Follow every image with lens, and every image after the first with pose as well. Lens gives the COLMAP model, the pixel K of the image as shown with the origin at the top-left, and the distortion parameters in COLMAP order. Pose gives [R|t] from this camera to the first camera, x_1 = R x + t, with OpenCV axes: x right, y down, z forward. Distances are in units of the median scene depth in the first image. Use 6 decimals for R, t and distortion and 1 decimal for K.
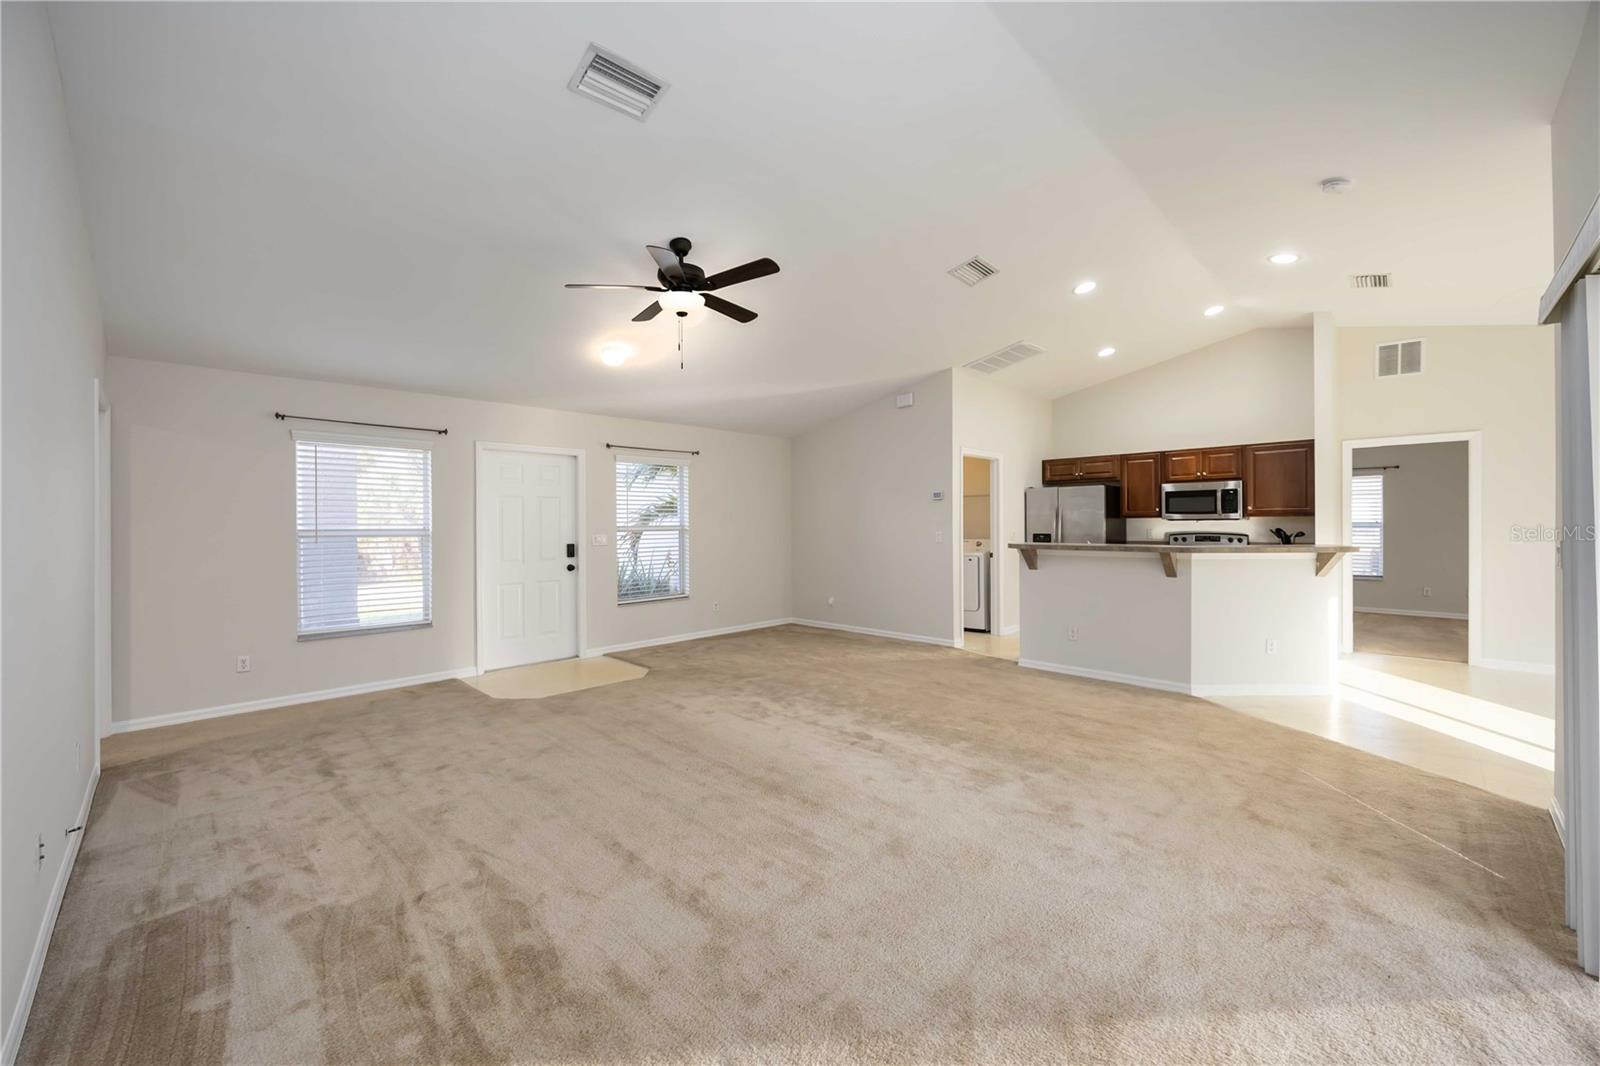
lens RADIAL K [[631.9, 0, 798.5], [0, 631.9, 524.0], [0, 0, 1]] dist [0.042240, 0.000065]
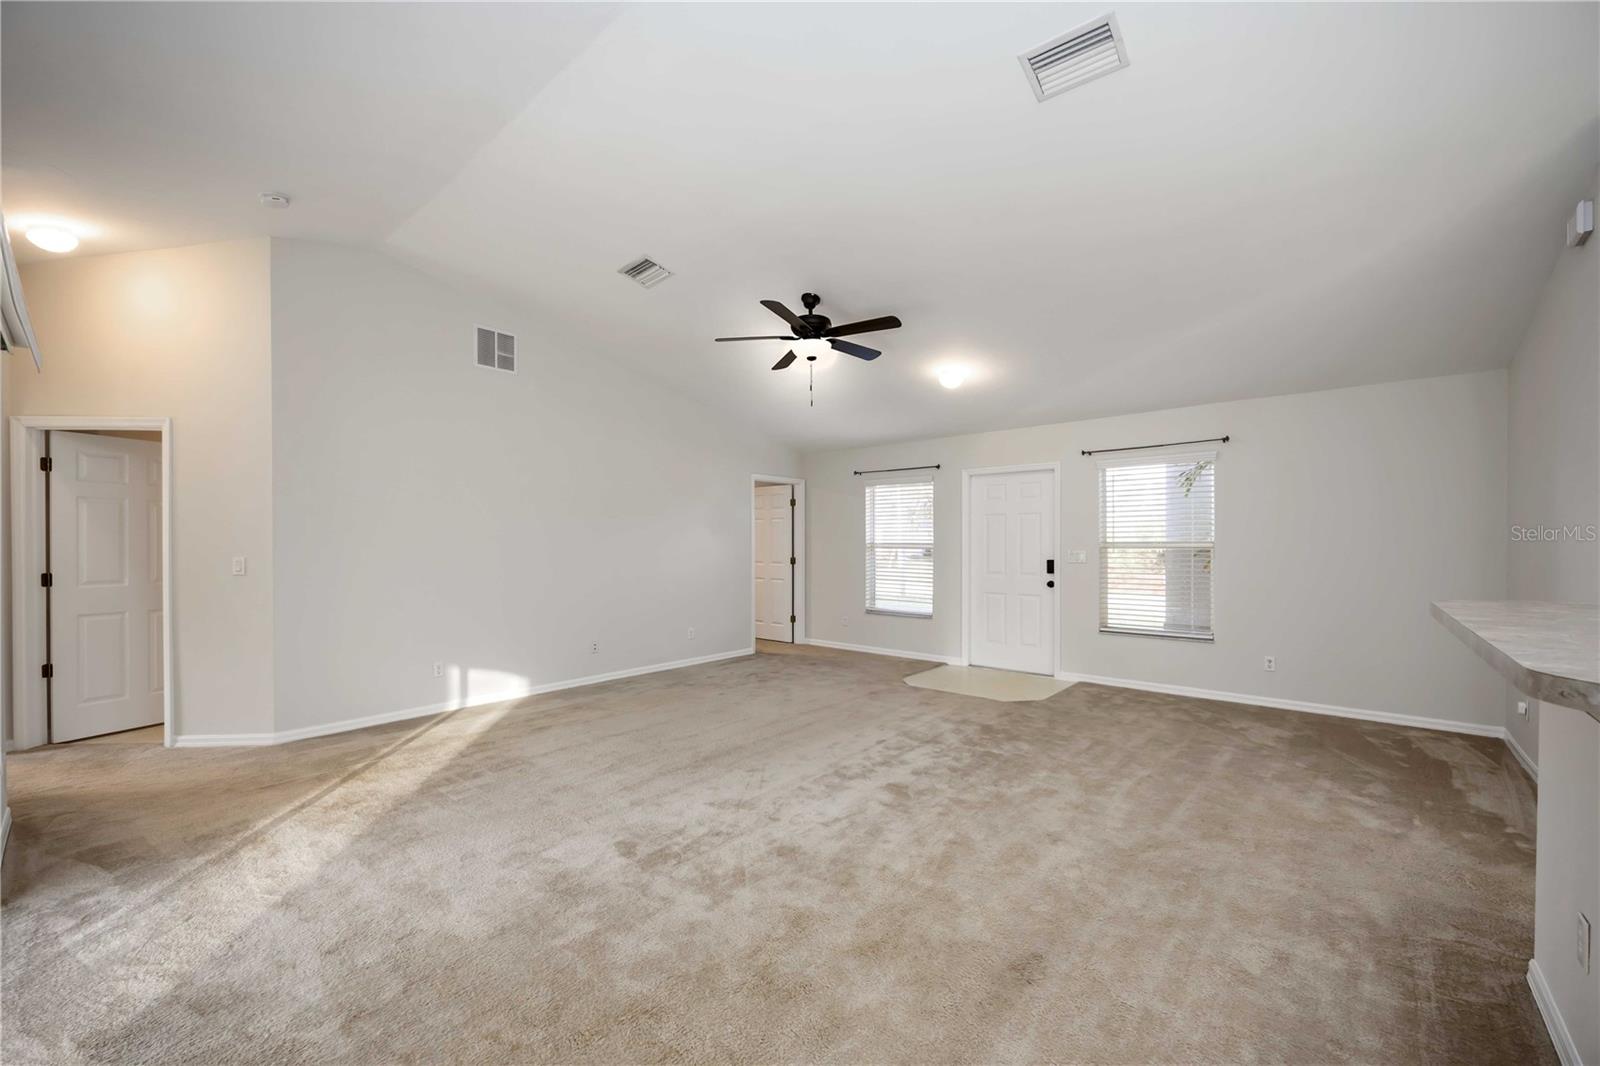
lens RADIAL K [[621.8, 0, 796.2], [0, 621.8, 540.0], [0, 0, 1]] dist [0.000659, 0.000200]
pose [[0.073275, 0.000456, -0.997312, 0.666904], [0.007042, 0.999975, 0.000974, -0.003153], [0.997287, -0.007094, 0.073270, 0.637917]]
